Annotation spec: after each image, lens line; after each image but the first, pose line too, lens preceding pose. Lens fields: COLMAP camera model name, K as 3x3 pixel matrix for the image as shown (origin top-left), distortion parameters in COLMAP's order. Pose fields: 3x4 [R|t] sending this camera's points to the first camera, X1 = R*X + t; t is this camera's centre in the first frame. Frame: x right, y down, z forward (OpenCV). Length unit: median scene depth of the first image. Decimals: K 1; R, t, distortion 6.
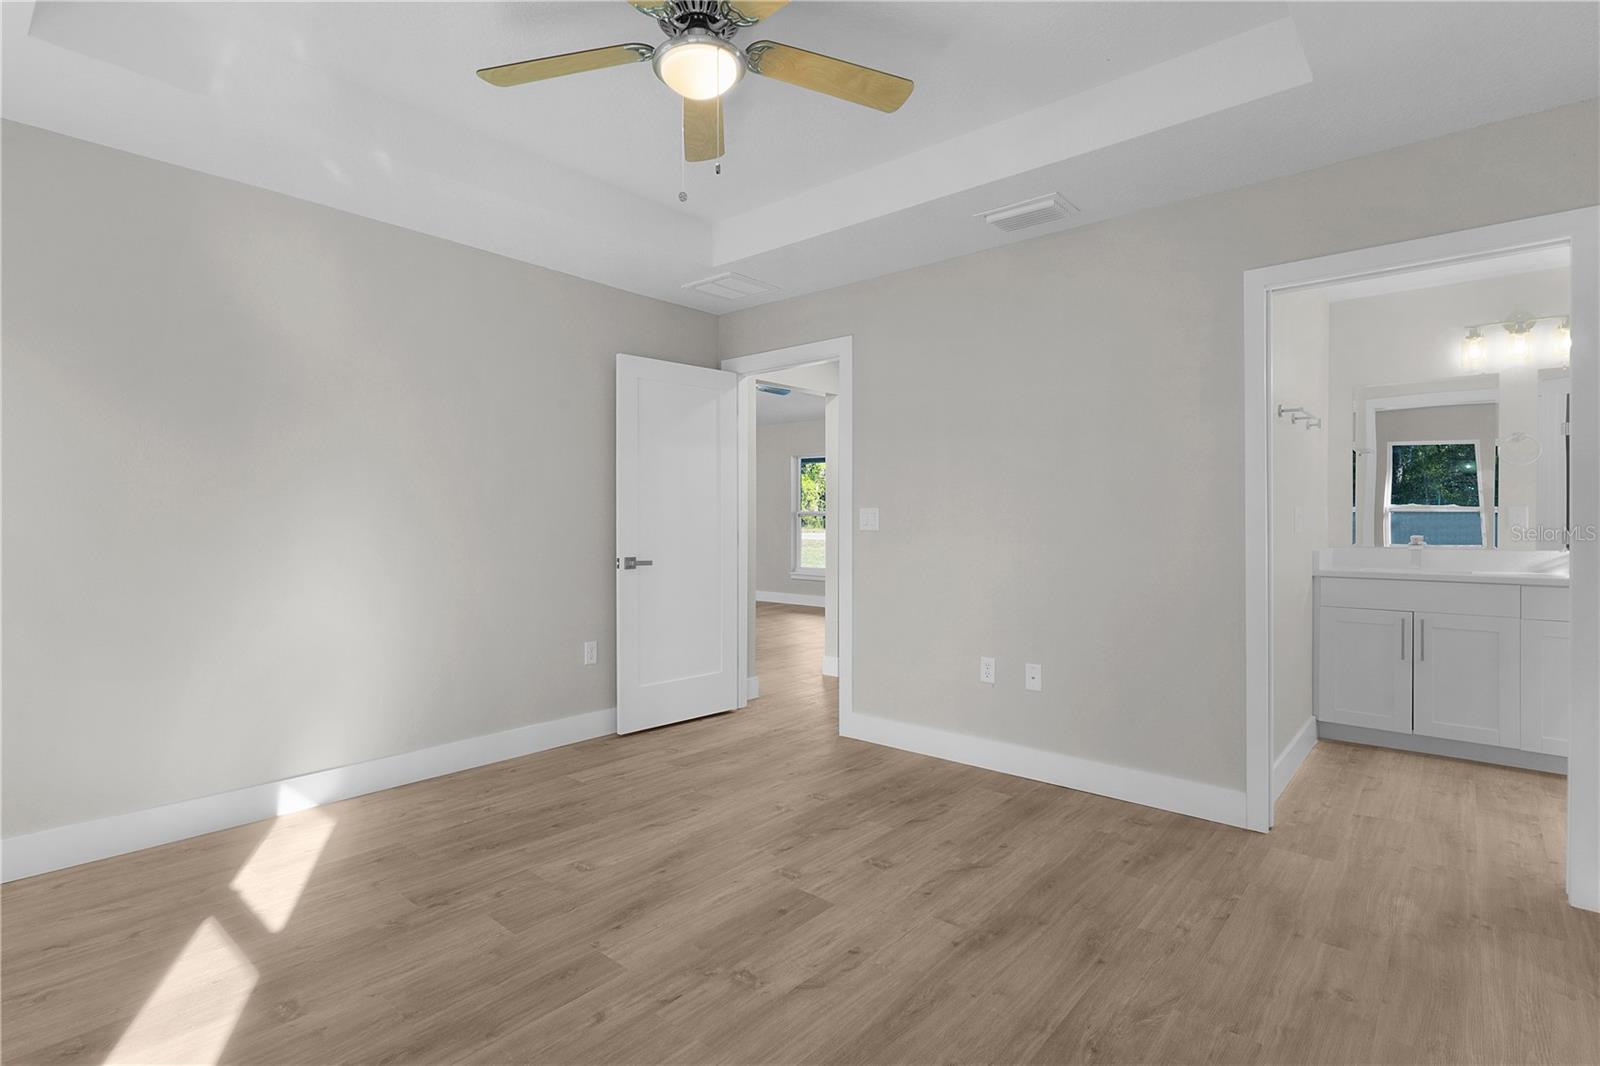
lens RADIAL K [[768.5, 0, 789.3], [0, 768.5, 528.7], [0, 0, 1]] dist [0.004331, 0.001122]
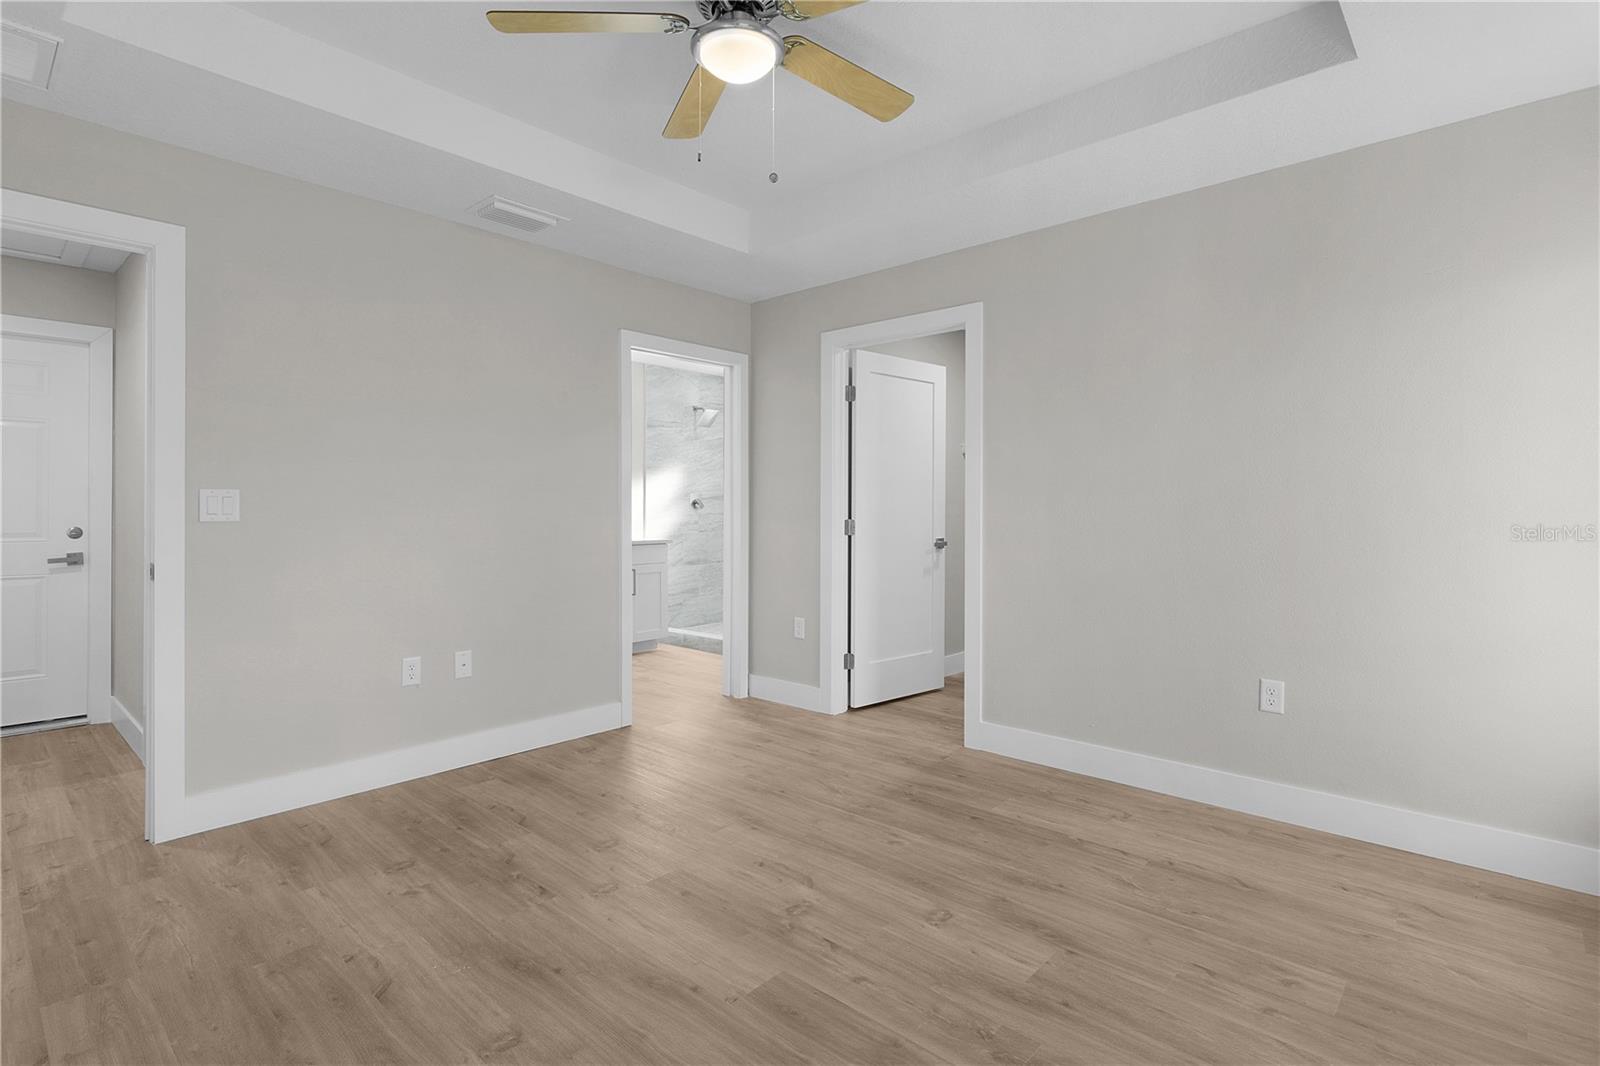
lens RADIAL K [[771.8, 0, 786.5], [0, 771.8, 521.9], [0, 0, 1]] dist [0.001496, 0.000454]
pose [[0.031498, -0.017164, 0.999356, -0.879762], [0.009880, 0.999809, 0.016860, -0.005910], [-0.999455, 0.009343, 0.031662, 0.722260]]
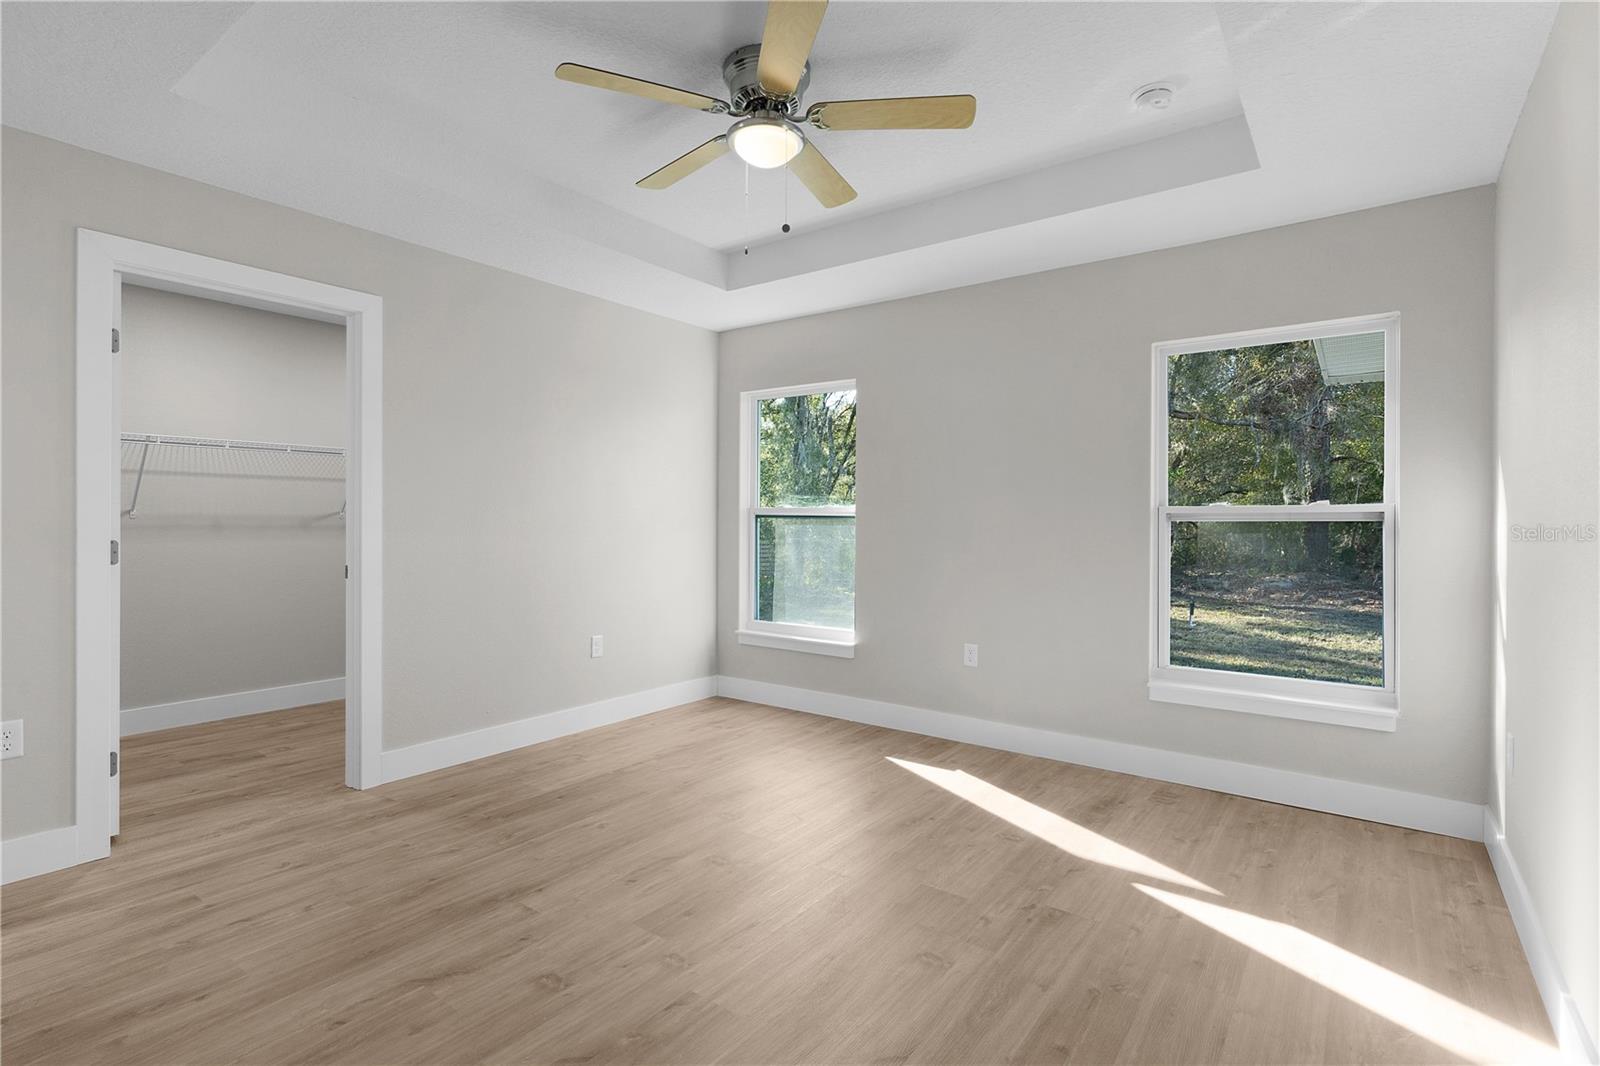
lens RADIAL K [[771.8, 0, 786.5], [0, 771.8, 521.9], [0, 0, 1]] dist [0.001496, 0.000454]
pose [[-0.997261, -0.007520, -0.073575, -0.051993], [-0.008499, 0.999879, 0.013001, -0.026093], [0.073469, 0.013591, -0.997205, 1.750816]]
